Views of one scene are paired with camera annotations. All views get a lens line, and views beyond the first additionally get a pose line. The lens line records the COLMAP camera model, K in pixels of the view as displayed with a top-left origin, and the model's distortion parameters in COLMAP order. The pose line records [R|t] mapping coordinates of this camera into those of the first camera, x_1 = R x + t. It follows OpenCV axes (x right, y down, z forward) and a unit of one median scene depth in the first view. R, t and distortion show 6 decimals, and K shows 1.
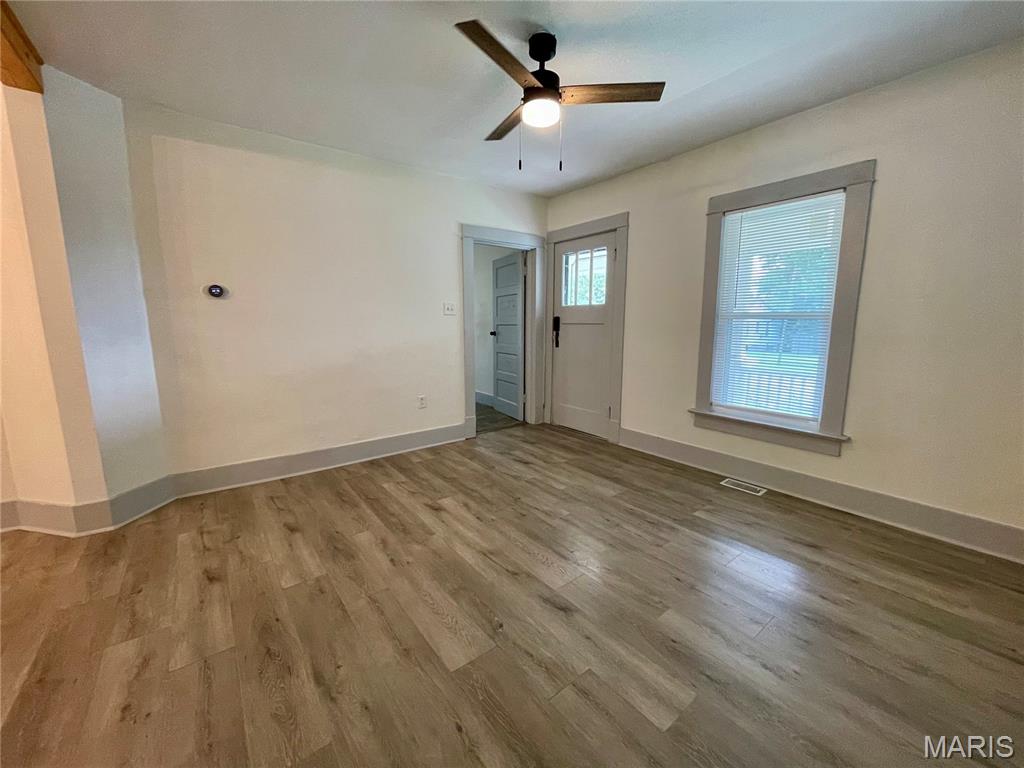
lens RADIAL K [[411.7, 0, 509.8], [0, 411.7, 381.2], [0, 0, 1]] dist [-0.000057, 0.000785]
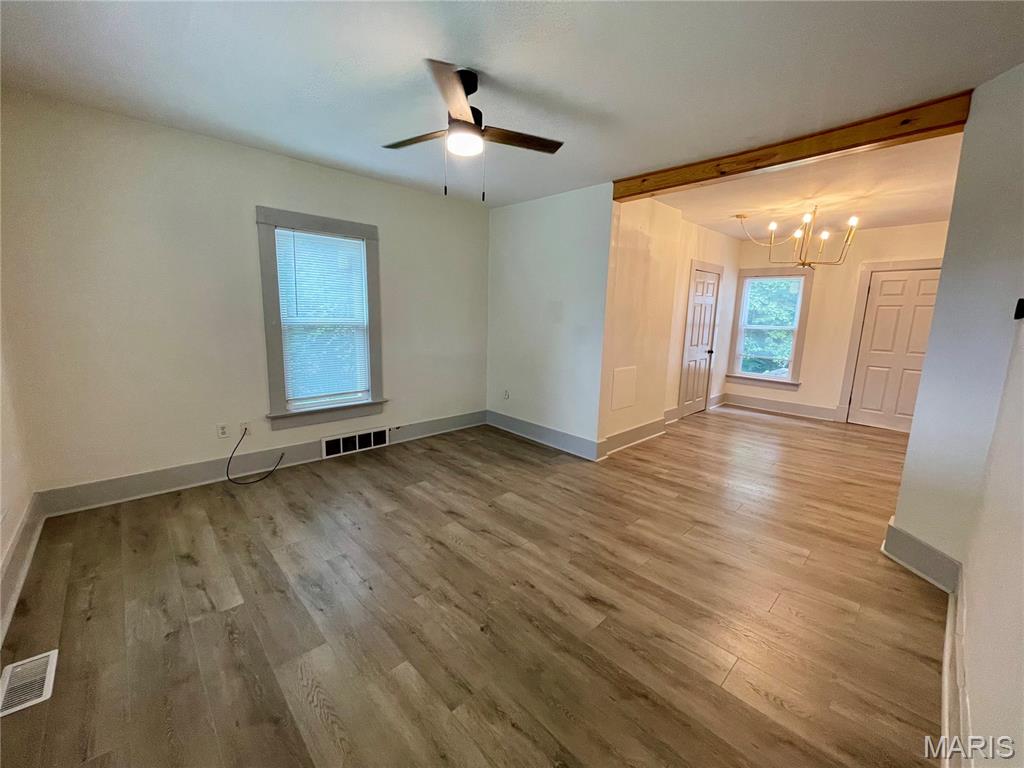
lens RADIAL K [[411.7, 0, 508.9], [0, 411.7, 381.8], [0, 0, 1]] dist [-0.000057, 0.000785]
pose [[-0.994249, -0.003885, -0.107020, 0.053722], [-0.037008, 0.950239, 0.309316, -0.279748], [0.100493, 0.311498, -0.944918, 1.532573]]
